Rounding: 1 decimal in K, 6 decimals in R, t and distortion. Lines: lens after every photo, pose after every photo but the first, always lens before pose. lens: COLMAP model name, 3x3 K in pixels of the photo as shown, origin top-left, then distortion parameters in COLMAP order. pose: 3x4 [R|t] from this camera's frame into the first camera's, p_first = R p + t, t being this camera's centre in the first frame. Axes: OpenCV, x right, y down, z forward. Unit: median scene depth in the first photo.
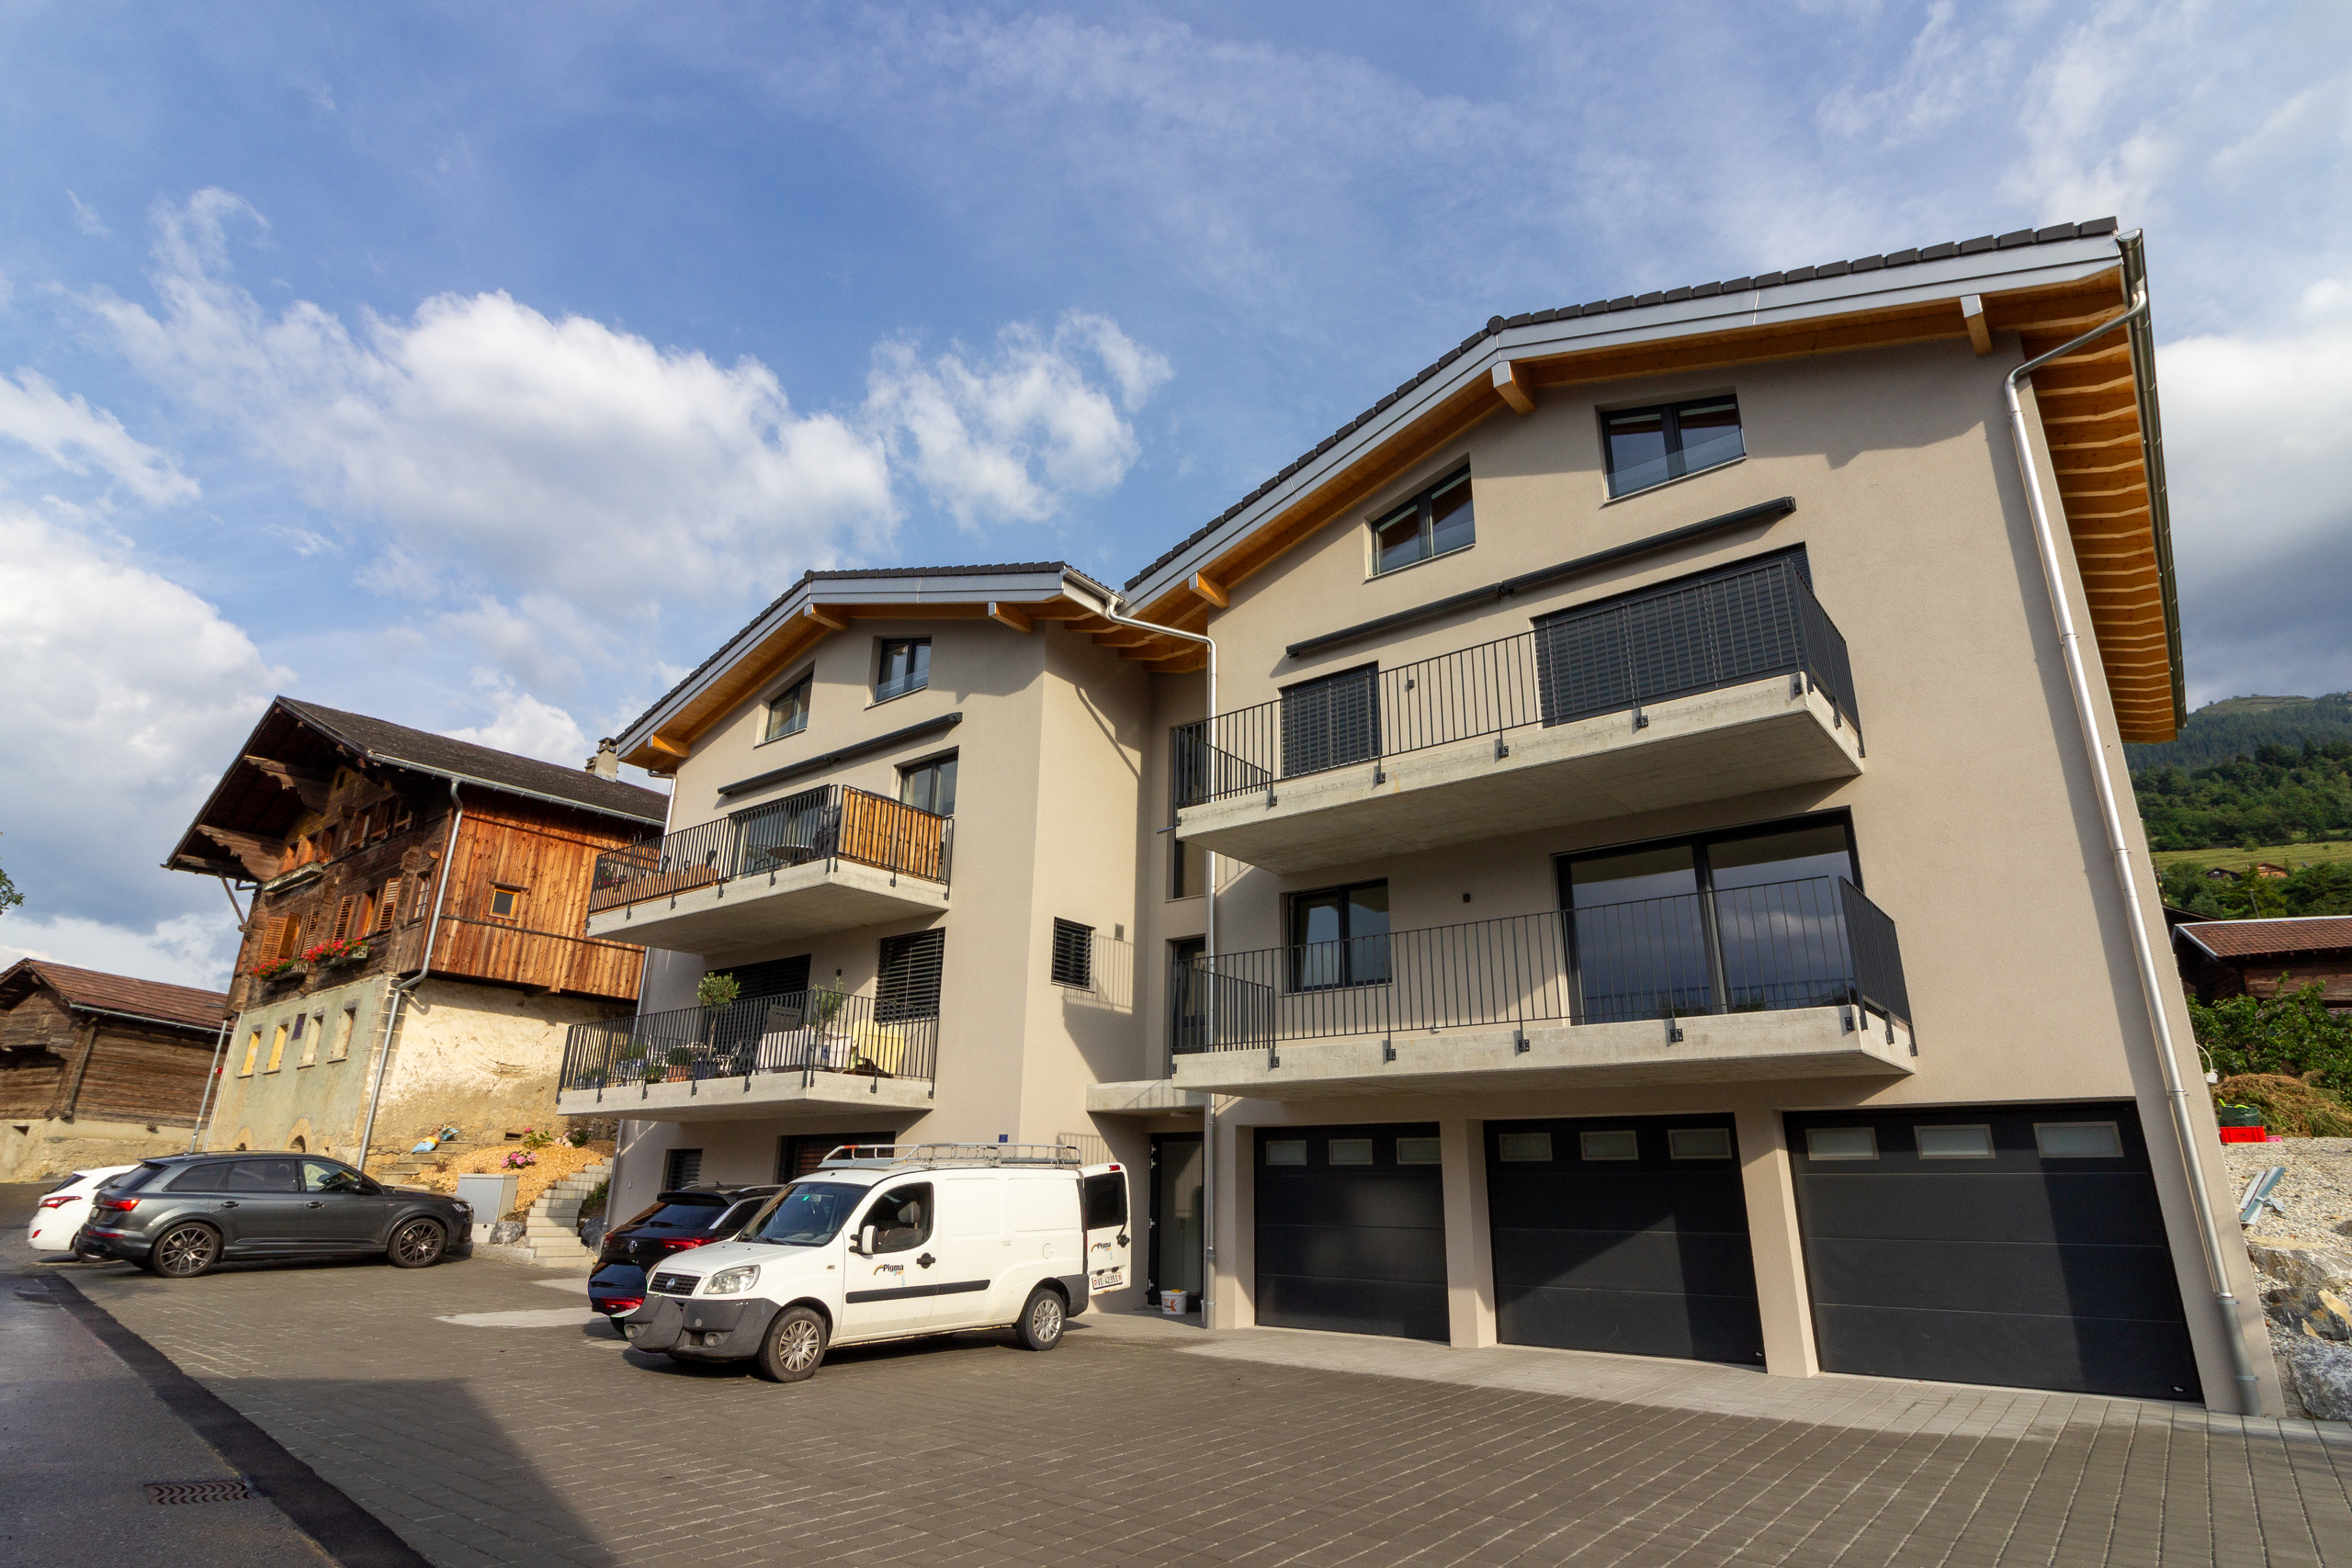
lens RADIAL K [[1245.0, 0, 1185.2], [0, 1245.0, 770.8], [0, 0, 1]] dist [0.004208, 0.000922]
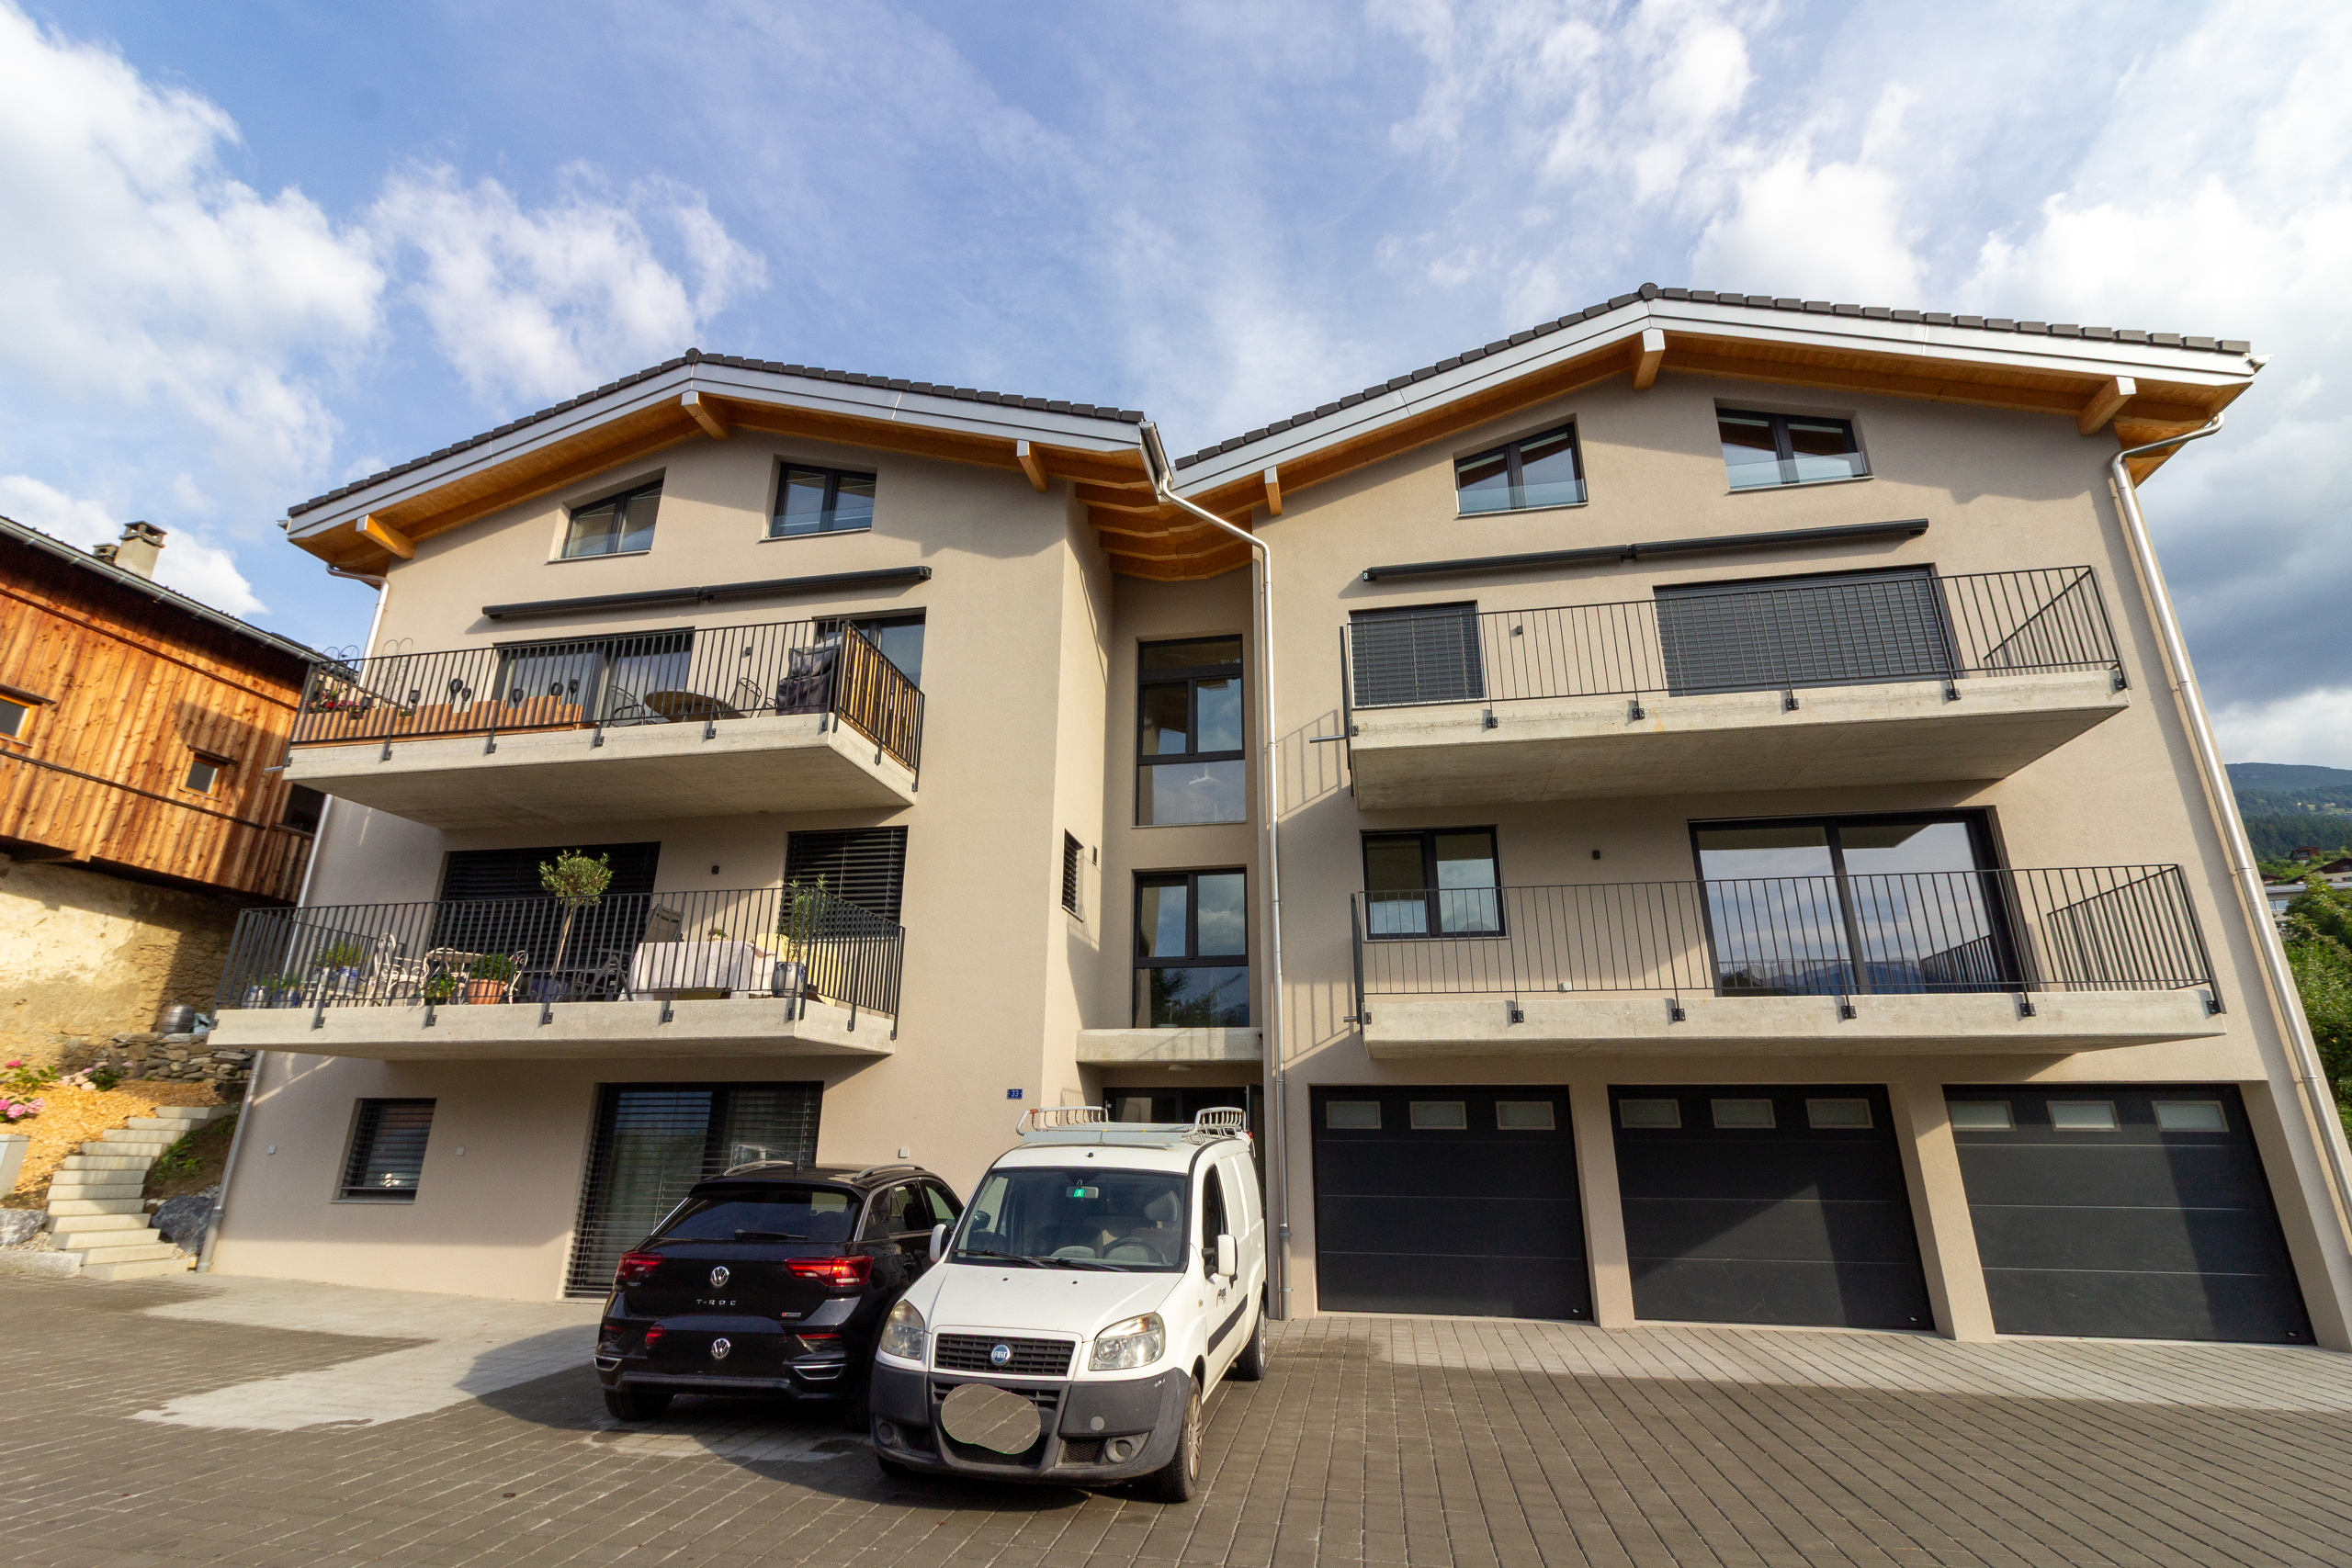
lens RADIAL K [[1092.4, 0, 1171.5], [0, 1092.4, 768.1], [0, 0, 1]] dist [0.004220, 0.000409]
pose [[0.889162, 0.141243, 0.435249, -0.401666], [-0.144624, 0.989157, -0.025543, 0.094332], [-0.434138, -0.040236, 0.899948, 0.344146]]
